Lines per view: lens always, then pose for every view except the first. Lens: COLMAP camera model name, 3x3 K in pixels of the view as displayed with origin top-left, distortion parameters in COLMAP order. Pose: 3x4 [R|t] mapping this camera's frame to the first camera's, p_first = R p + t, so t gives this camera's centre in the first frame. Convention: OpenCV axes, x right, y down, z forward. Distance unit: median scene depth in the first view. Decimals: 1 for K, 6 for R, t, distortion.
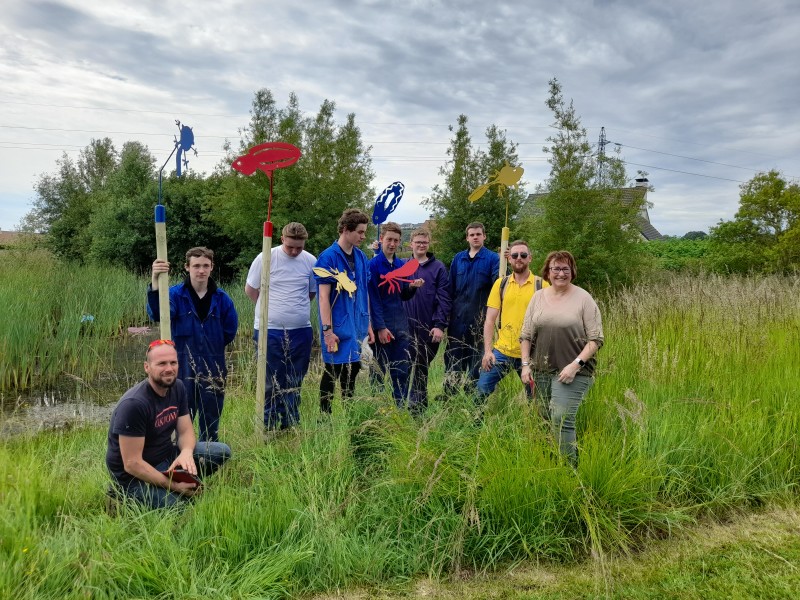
lens RADIAL K [[578.5, 0, 404.8], [0, 578.5, 283.2], [0, 0, 1]] dist [0.021444, -0.009004]
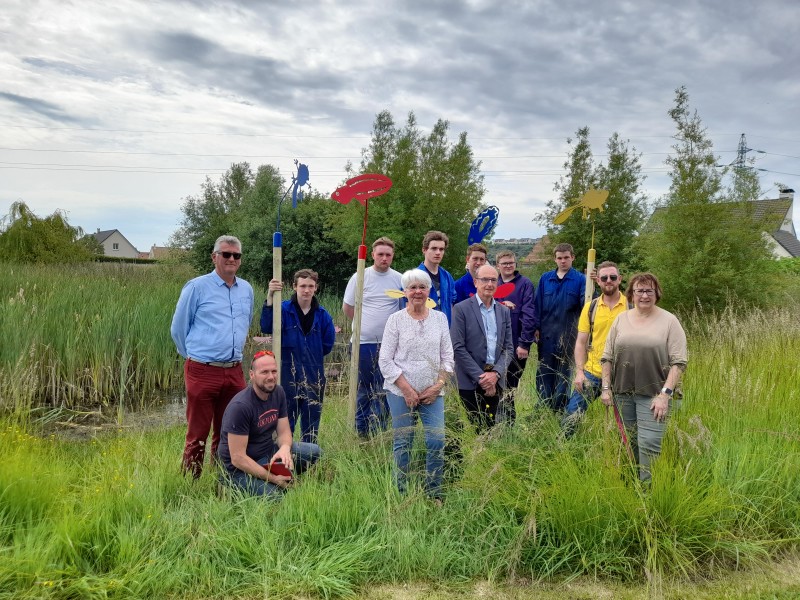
lens RADIAL K [[578.5, 0, 411.7], [0, 578.5, 286.1], [0, 0, 1]] dist [0.021444, -0.009004]
pose [[0.982235, 0.010799, -0.187347, 0.046951], [-0.014778, 0.999694, -0.019855, -0.007776], [0.187075, 0.022271, 0.982093, -0.047063]]
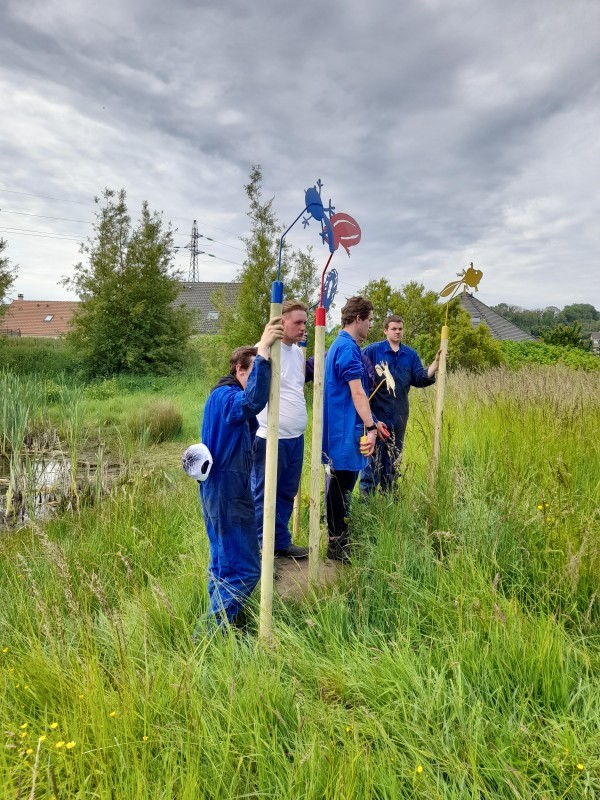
lens RADIAL K [[578.5, 0, 303.0], [0, 578.5, 392.3], [0, 0, 1]] dist [0.021444, -0.009004]
pose [[0.859503, -0.019031, 0.510776, -0.620306], [0.000844, 0.999358, 0.035815, -0.012878], [-0.511130, -0.030352, 0.858968, 0.262893]]
